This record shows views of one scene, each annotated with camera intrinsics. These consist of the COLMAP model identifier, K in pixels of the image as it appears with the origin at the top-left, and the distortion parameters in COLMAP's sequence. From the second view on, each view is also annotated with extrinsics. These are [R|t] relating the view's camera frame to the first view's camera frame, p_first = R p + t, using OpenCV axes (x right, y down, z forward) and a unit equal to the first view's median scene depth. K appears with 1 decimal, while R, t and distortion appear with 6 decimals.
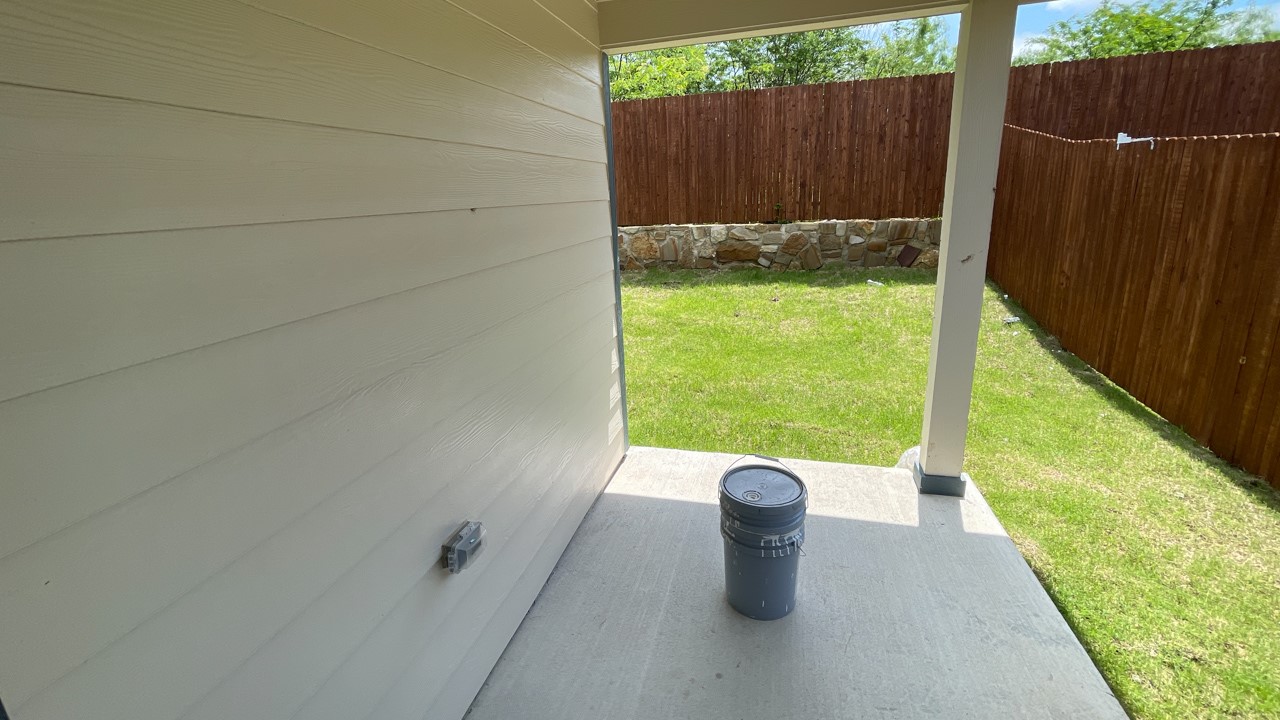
lens RADIAL K [[521.8, 0, 634.8], [0, 521.8, 334.6], [0, 0, 1]] dist [0.003803, 0.001420]
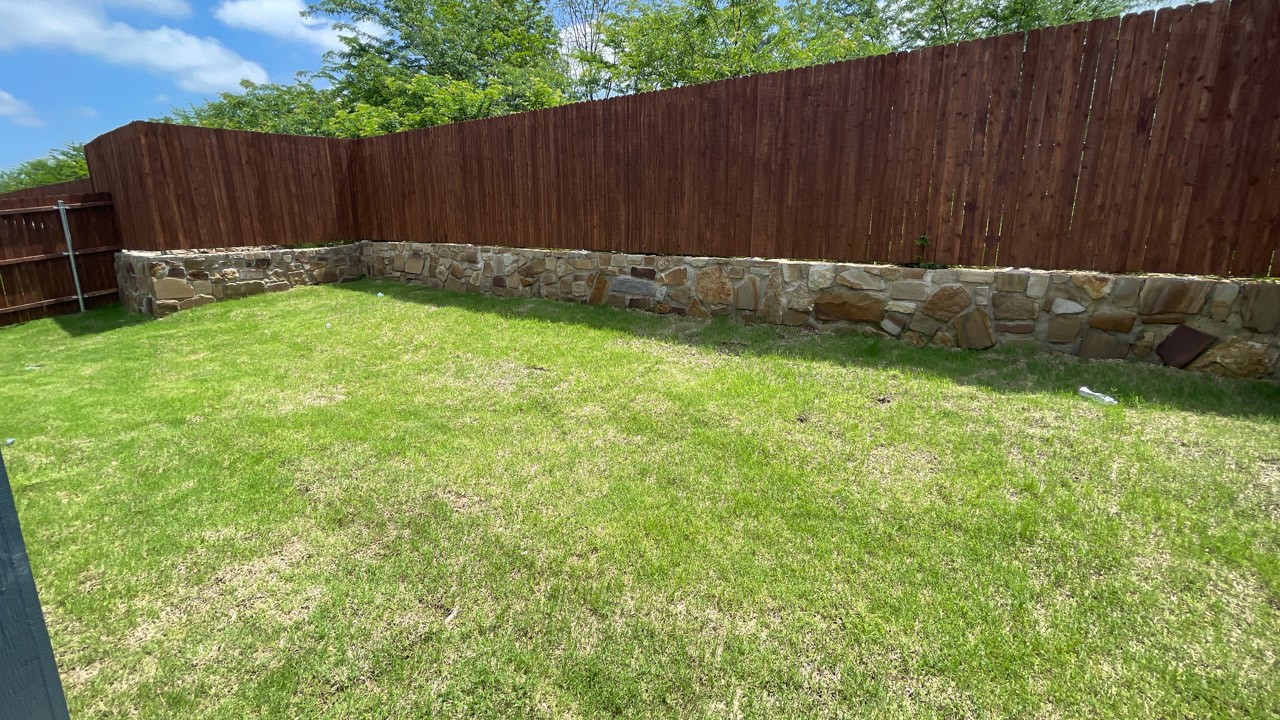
lens RADIAL K [[521.8, 0, 644.8], [0, 521.8, 334.4], [0, 0, 1]] dist [0.003803, 0.001420]
pose [[0.944401, 0.108707, -0.310306, 0.172029], [-0.120636, 0.992506, -0.019453, -0.085842], [0.305866, 0.055805, 0.950438, 0.328184]]
